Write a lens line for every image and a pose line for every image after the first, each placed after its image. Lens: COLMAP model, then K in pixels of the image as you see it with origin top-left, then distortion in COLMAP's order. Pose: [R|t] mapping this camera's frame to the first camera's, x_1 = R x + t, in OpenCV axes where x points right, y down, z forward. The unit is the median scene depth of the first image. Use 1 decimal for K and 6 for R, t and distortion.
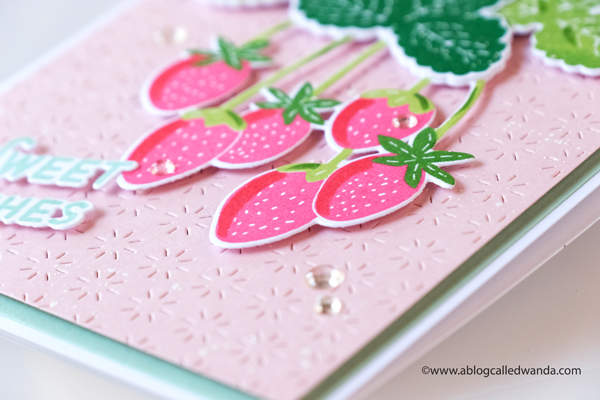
lens RADIAL K [[3048.9, 0, 295.3], [0, 3048.9, 201.0], [0, 0, 1]] dist [-0.824975, 0.000000]
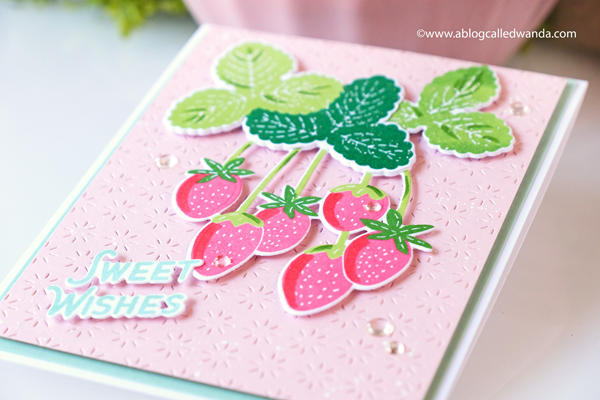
lens RADIAL K [[1742.7, 0, 299.7], [0, 1742.7, 198.5], [0, 0, 1]] dist [-0.352494, 0.000000]
pose [[0.940127, -0.133853, 0.313440, -0.261974], [0.119361, 0.990716, 0.065070, -0.089099], [-0.319240, -0.023761, 0.947376, 0.203923]]
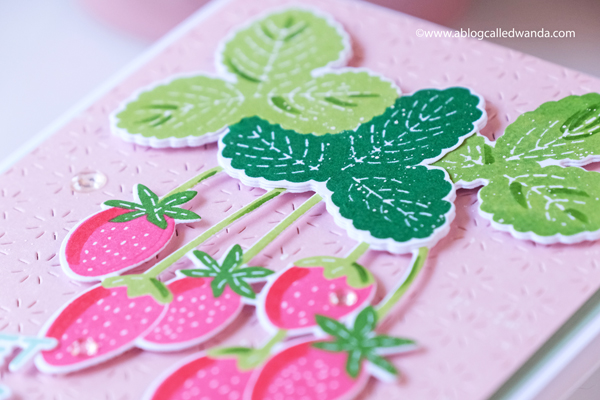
lens RADIAL K [[3048.9, 0, 300.4], [0, 3048.9, 204.2], [0, 0, 1]] dist [-0.824975, 0.000000]
pose [[0.999065, -0.000799, 0.043228, -0.017279], [-0.001363, 0.998750, 0.049959, -0.100597], [-0.043214, -0.049971, 0.997815, 0.069974]]
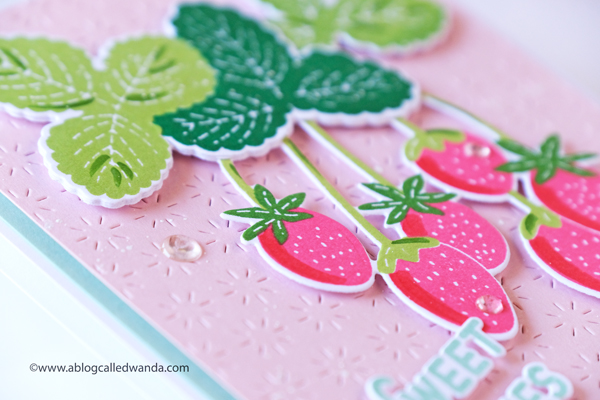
lens RADIAL K [[3048.9, 0, 301.1], [0, 3048.9, 200.7], [0, 0, 1]] dist [-0.824975, 0.000000]
pose [[0.085095, -0.438721, 0.894585, -0.842657], [0.357942, 0.851366, 0.383477, -0.403604], [-0.929858, 0.287577, 0.229484, 0.827510]]
